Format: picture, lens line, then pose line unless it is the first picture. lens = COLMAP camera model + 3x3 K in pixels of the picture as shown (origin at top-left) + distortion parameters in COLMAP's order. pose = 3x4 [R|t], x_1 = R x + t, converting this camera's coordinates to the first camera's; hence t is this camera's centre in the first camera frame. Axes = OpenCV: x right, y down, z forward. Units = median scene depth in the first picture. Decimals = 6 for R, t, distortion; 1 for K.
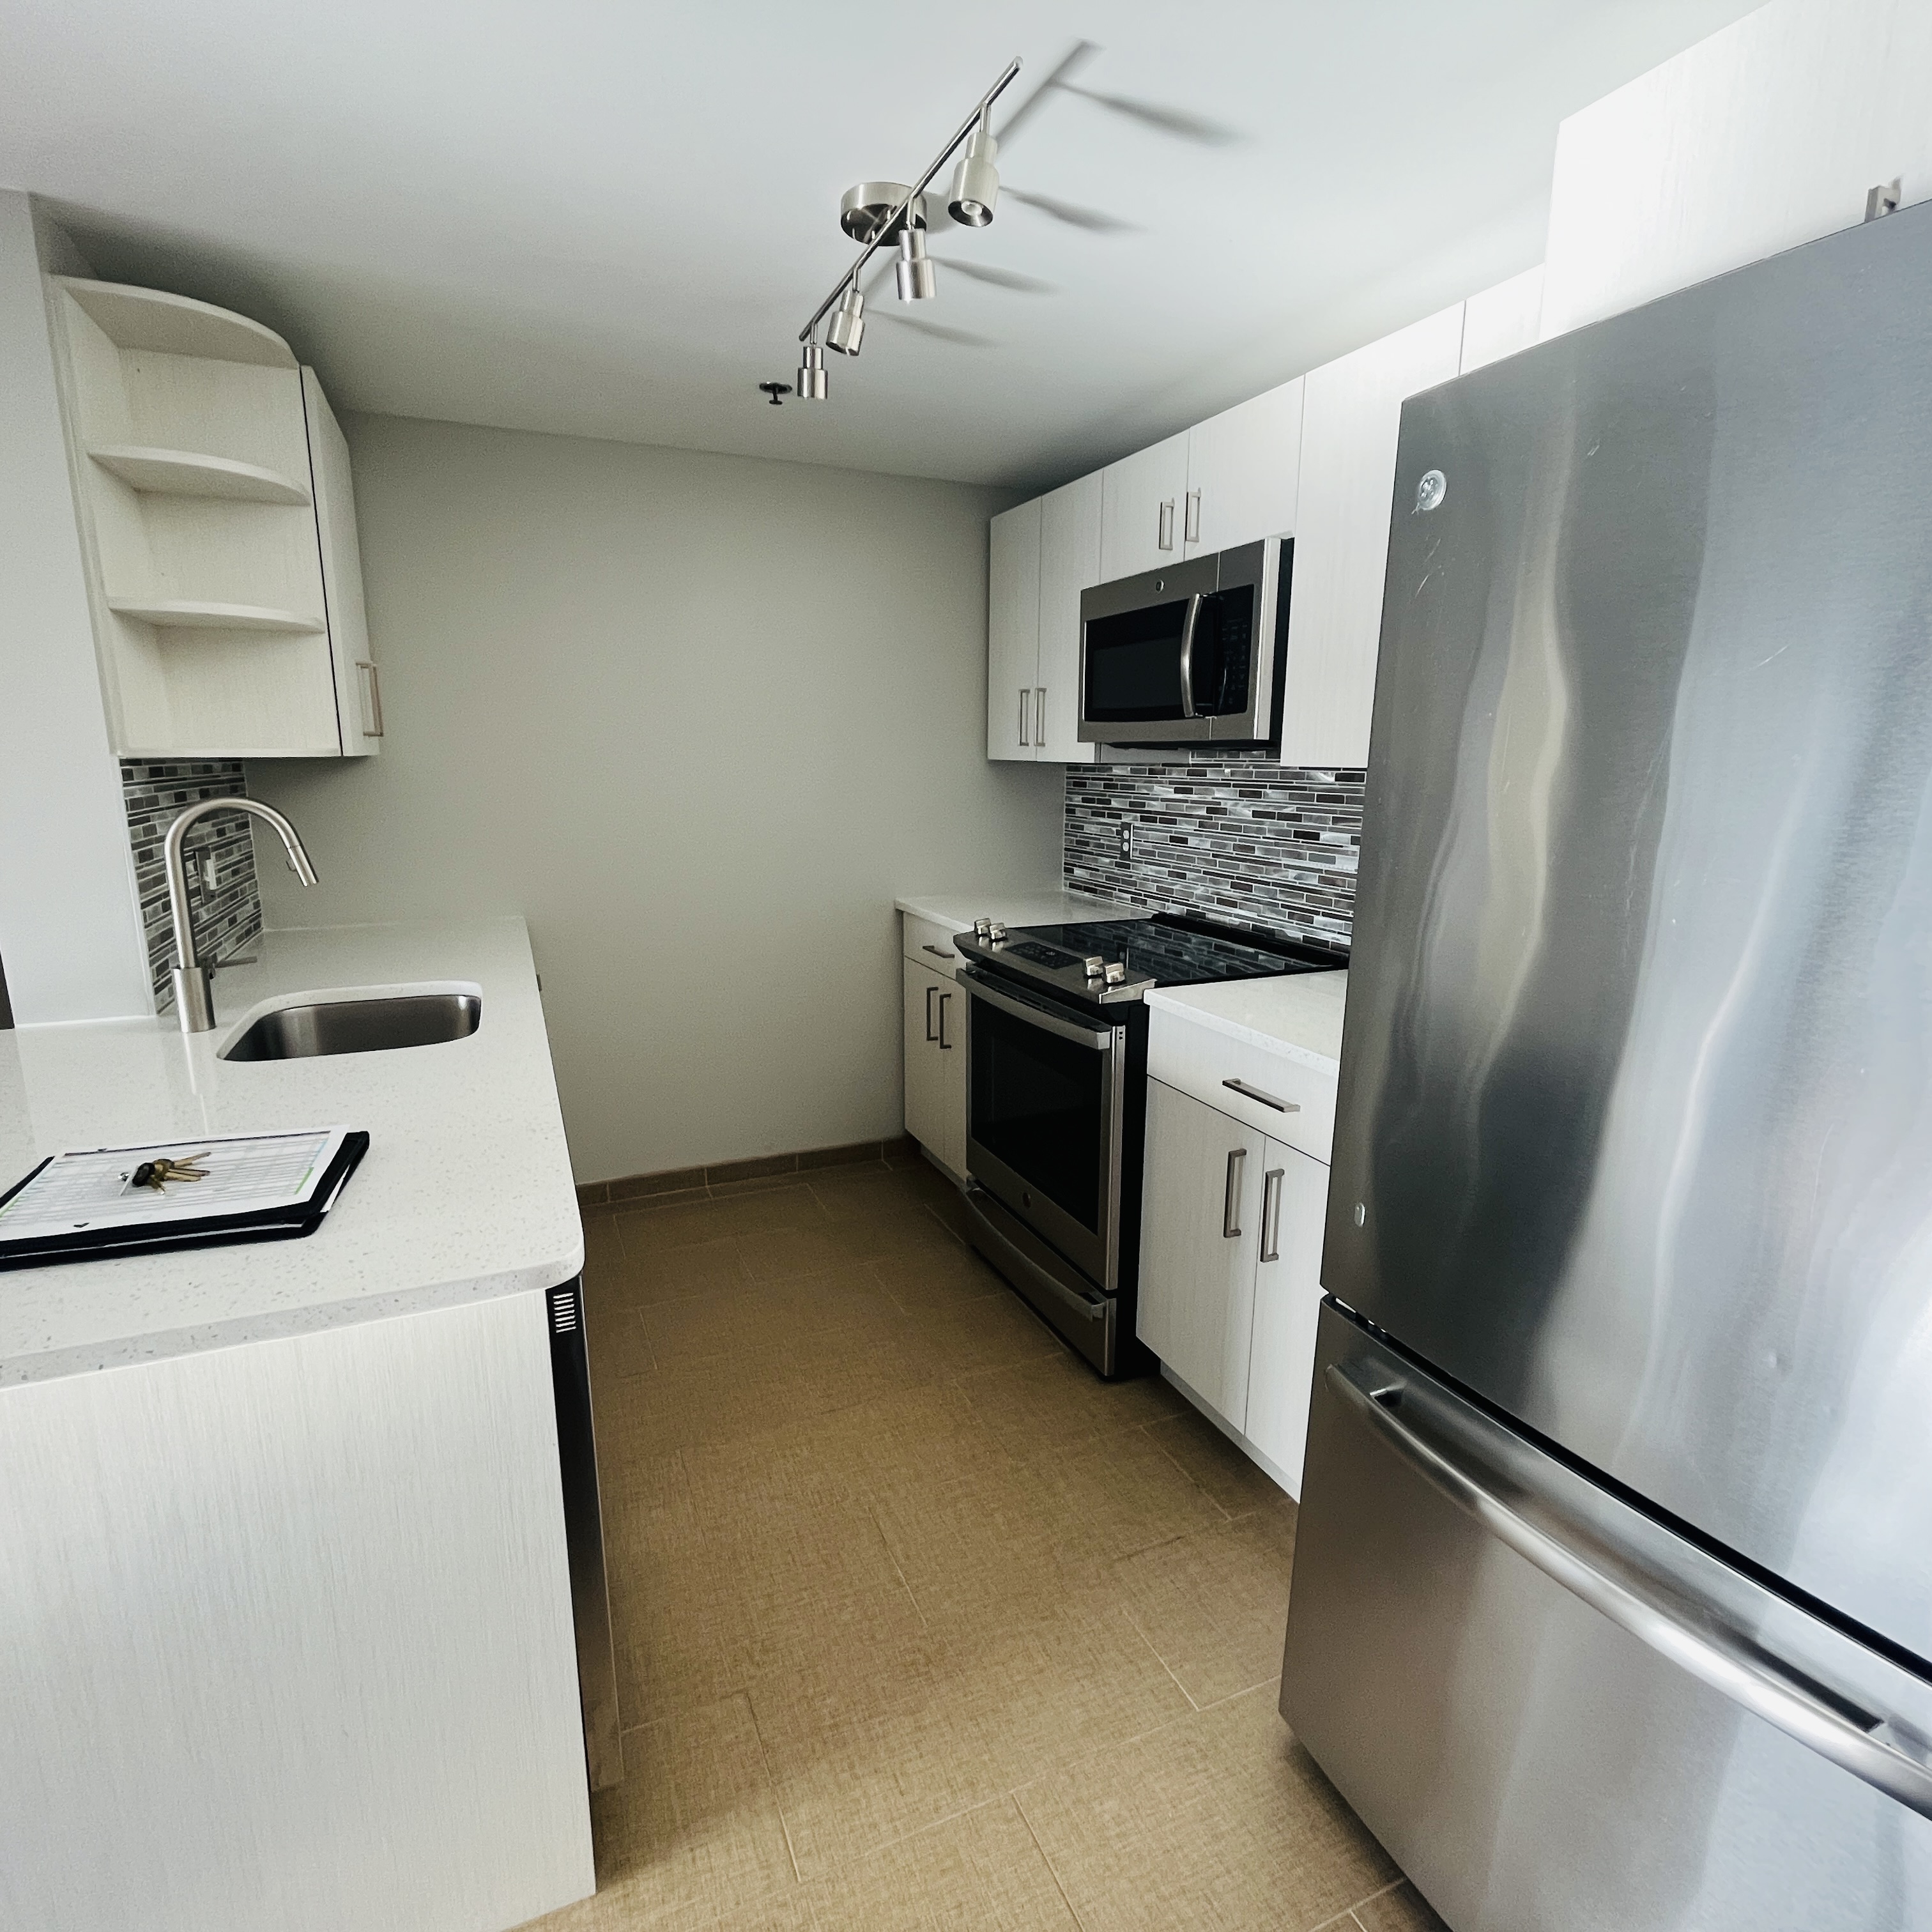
lens RADIAL K [[1053.1, 0, 967.4], [0, 1053.1, 970.2], [0, 0, 1]] dist [-0.018590, 0.003511]
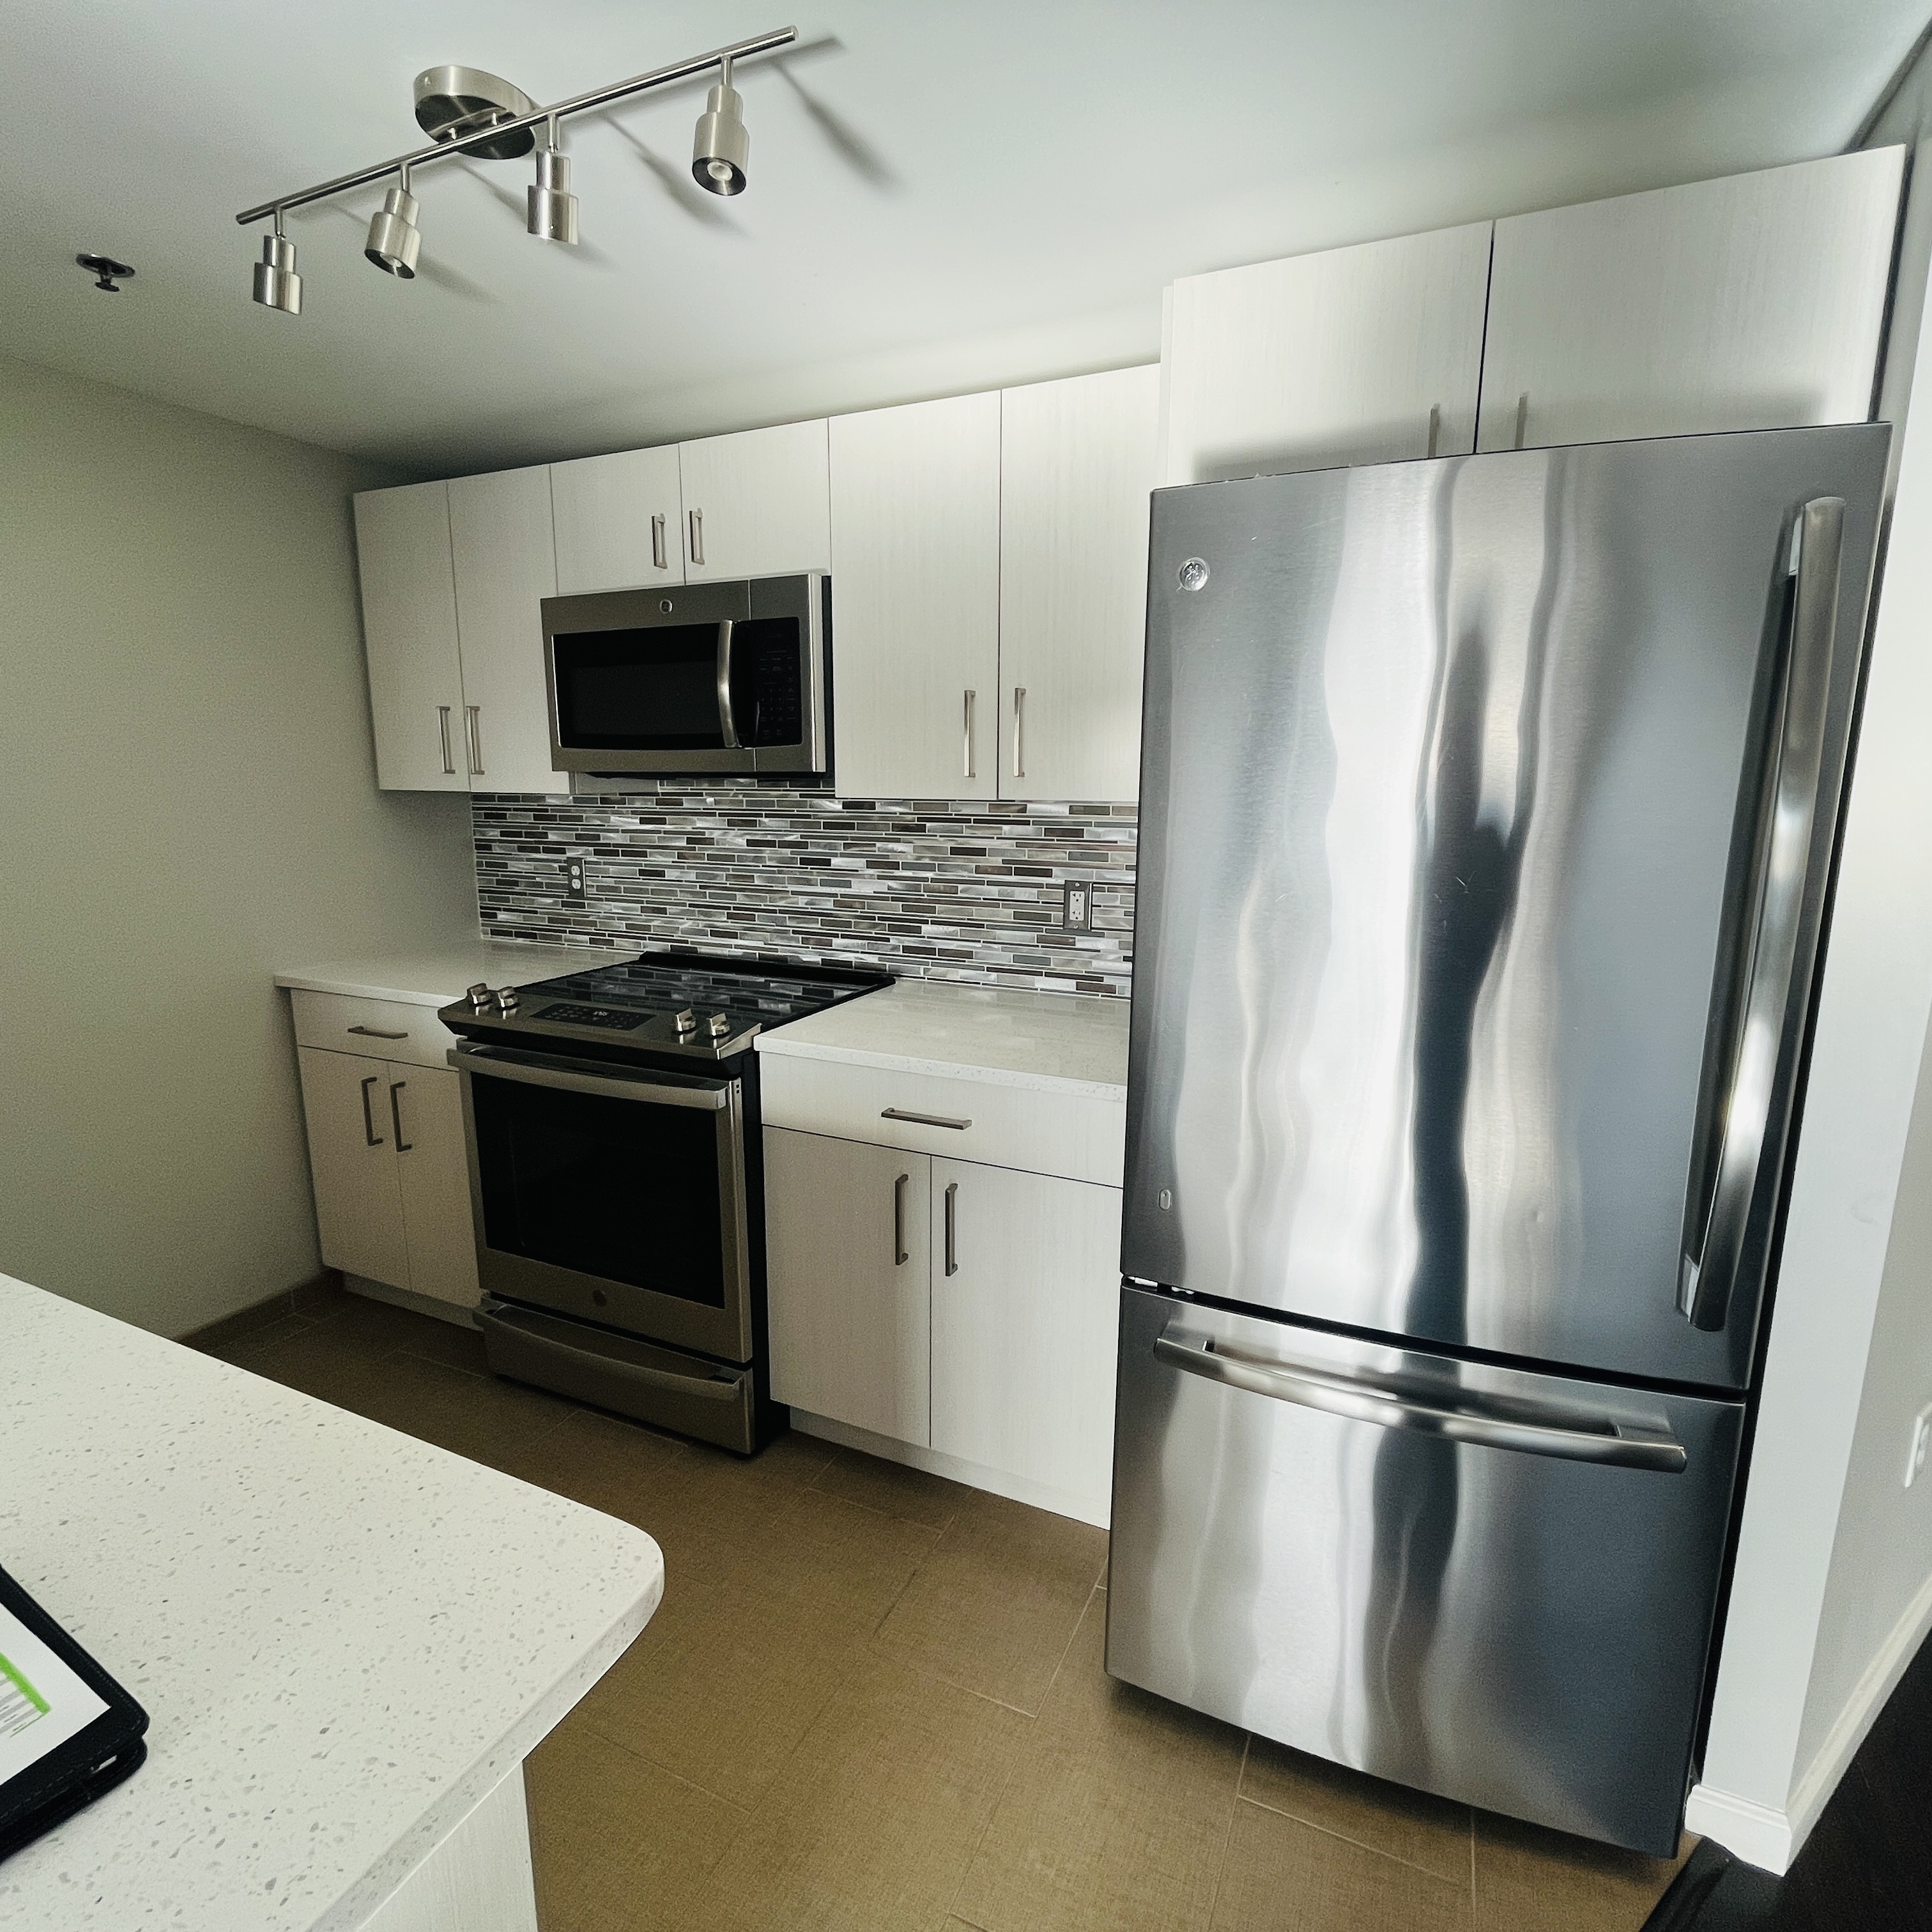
lens RADIAL K [[1053.1, 0, 964.0], [0, 1053.1, 966.7], [0, 0, 1]] dist [-0.018590, 0.003511]
pose [[0.747637, -0.122863, 0.652644, -0.267800], [0.132991, 0.990530, 0.034124, -0.045184], [-0.650655, 0.061284, 0.756896, 0.142372]]
